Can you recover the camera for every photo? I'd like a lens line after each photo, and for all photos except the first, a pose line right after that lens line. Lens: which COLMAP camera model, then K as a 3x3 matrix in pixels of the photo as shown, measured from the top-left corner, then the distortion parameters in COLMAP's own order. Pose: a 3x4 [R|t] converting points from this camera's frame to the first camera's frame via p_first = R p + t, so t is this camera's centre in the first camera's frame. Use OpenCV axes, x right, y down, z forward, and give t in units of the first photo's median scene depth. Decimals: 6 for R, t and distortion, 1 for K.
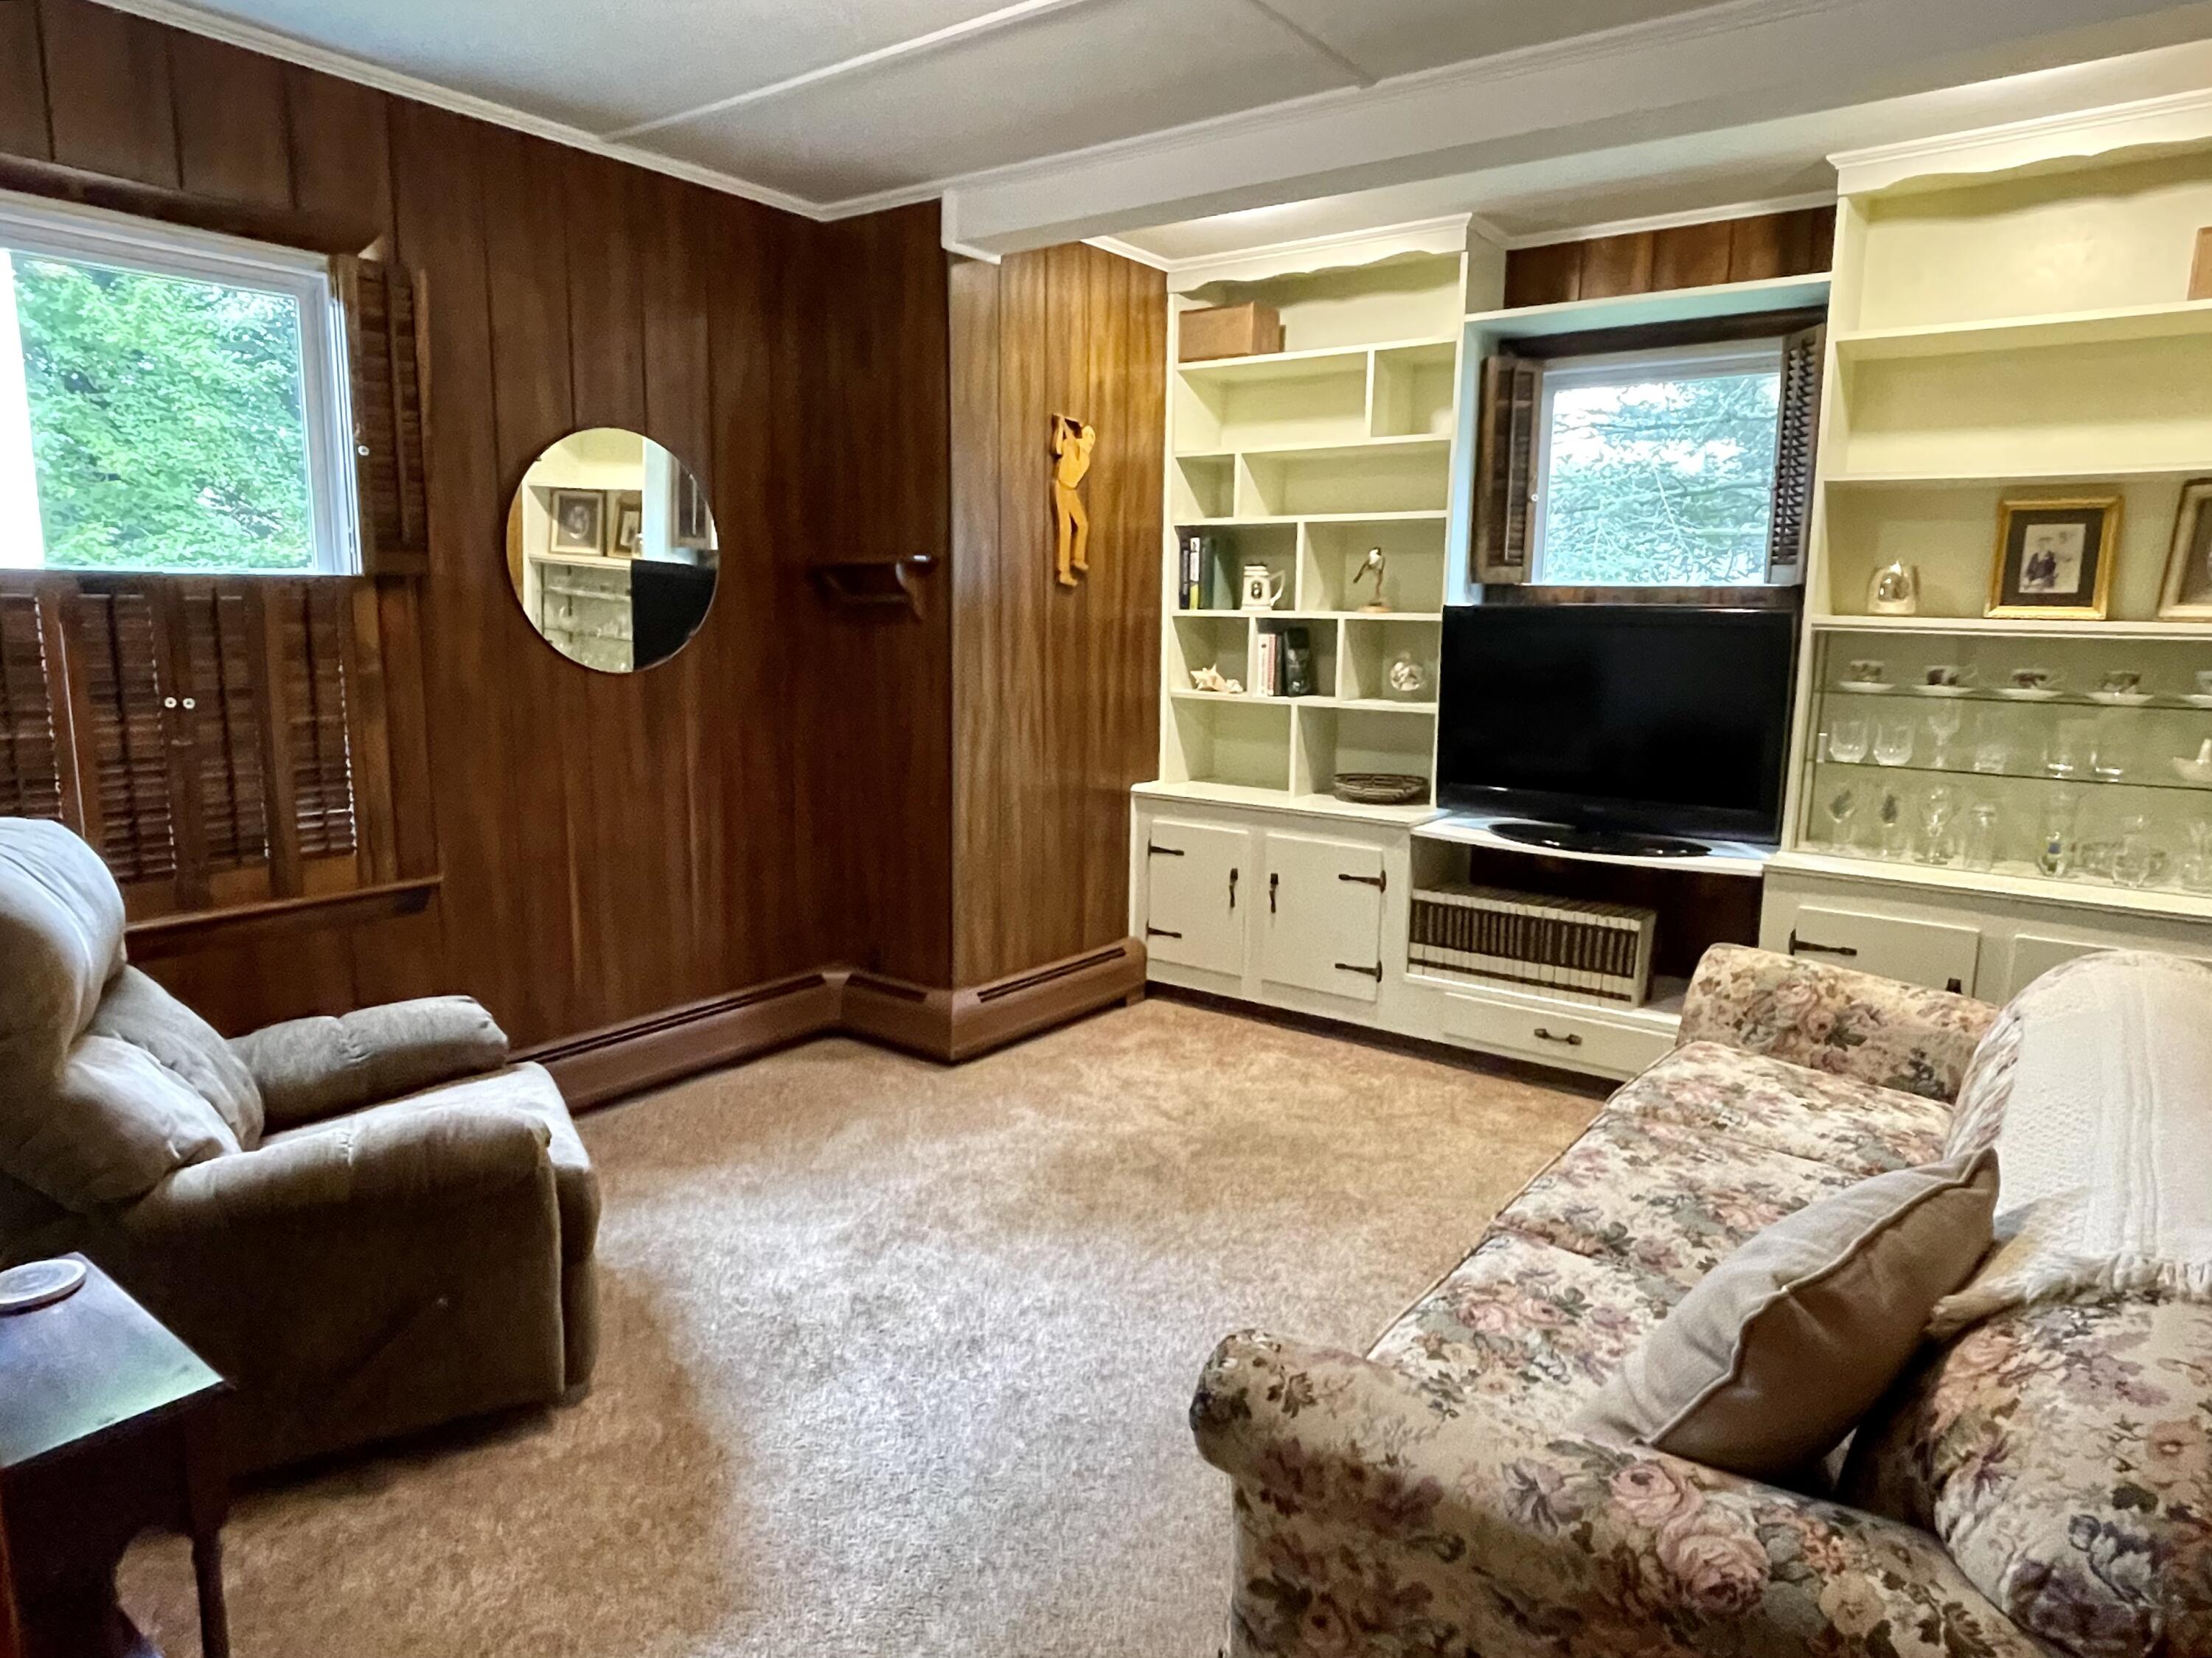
lens RADIAL K [[1362.0, 0, 1108.9], [0, 1362.0, 826.1], [0, 0, 1]] dist [0.003225, -0.003354]
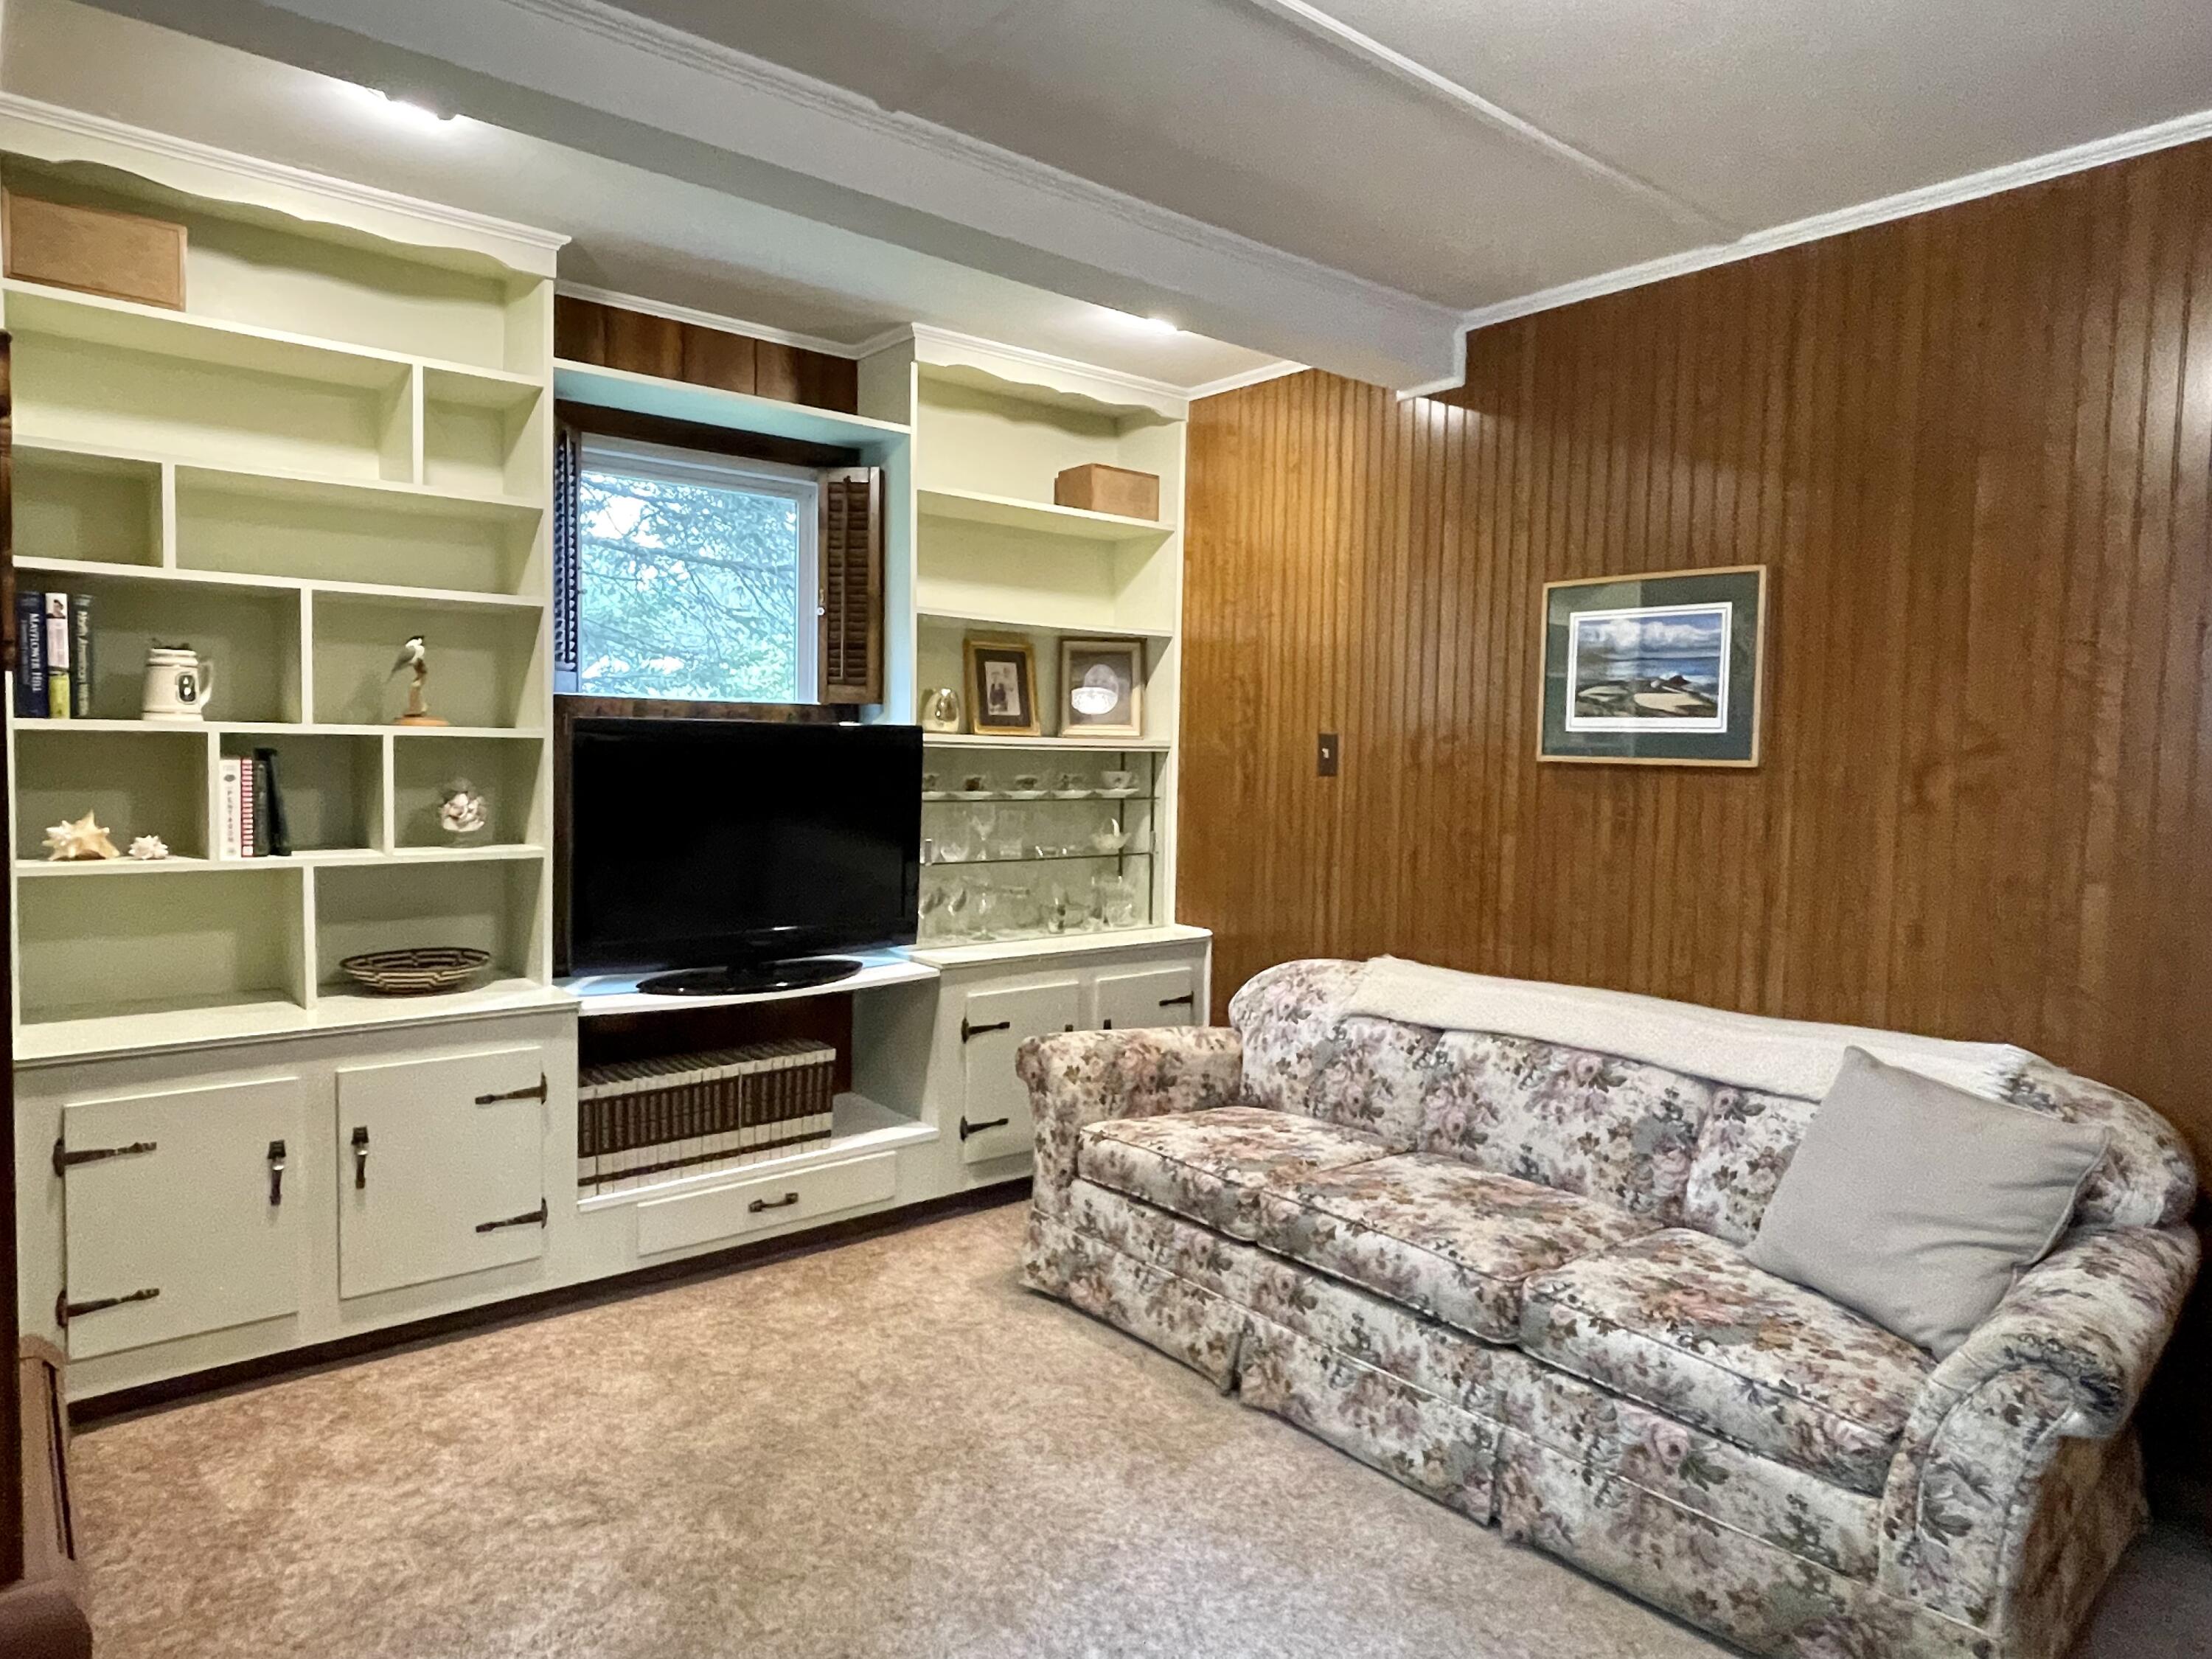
lens RADIAL K [[1365.2, 0, 1108.3], [0, 1365.2, 823.4], [0, 0, 1]] dist [0.015709, -0.005581]
pose [[0.230375, -0.066389, 0.970835, -0.468436], [0.141473, 0.989355, 0.034085, -0.089316], [-0.962763, 0.129495, 0.237315, 0.545180]]
